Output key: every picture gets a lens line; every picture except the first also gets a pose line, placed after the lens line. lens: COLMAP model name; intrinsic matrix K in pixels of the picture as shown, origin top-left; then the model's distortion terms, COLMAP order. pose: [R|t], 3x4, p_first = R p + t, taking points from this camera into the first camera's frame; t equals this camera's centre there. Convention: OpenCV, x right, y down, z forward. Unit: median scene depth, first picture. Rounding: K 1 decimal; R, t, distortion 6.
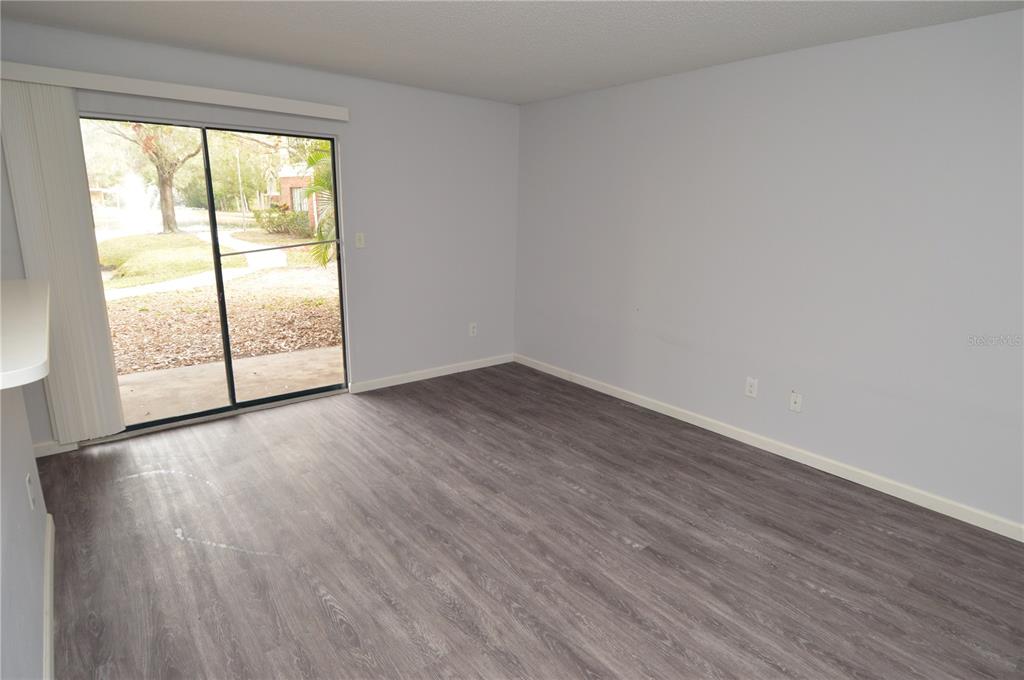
lens RADIAL K [[544.7, 0, 518.2], [0, 544.7, 333.0], [0, 0, 1]] dist [0.021407, -0.031572]
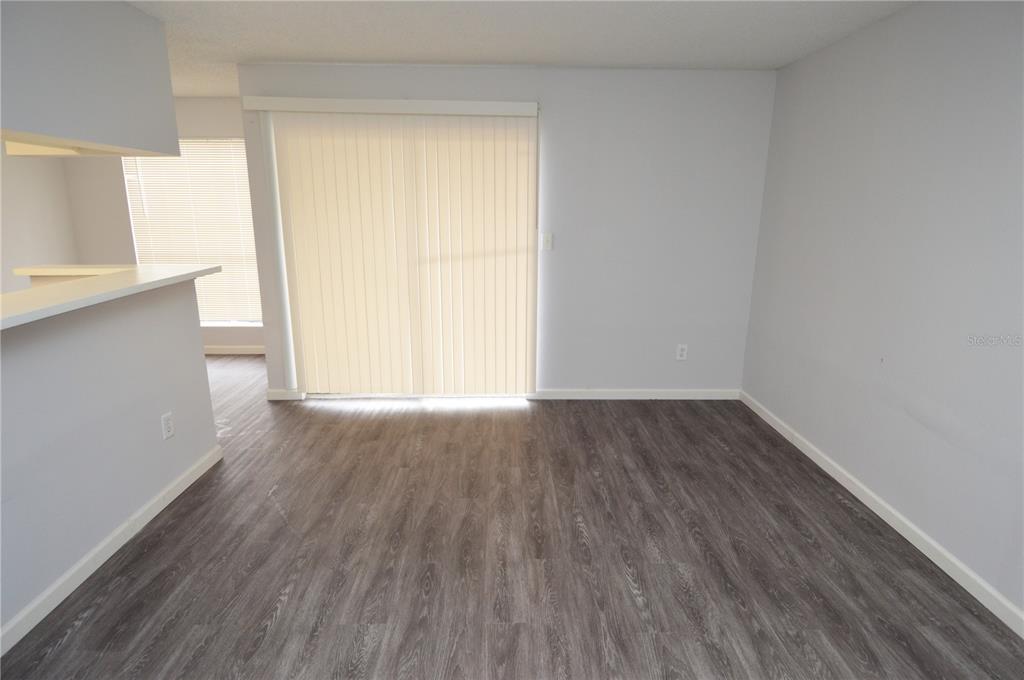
lens RADIAL K [[544.7, 0, 518.2], [0, 544.7, 333.0], [0, 0, 1]] dist [0.021407, -0.031572]
pose [[0.784883, 0.127763, -0.606330, 0.404716], [-0.128146, 0.990827, 0.042899, -0.071389], [0.606249, 0.044028, 0.794055, 0.339950]]
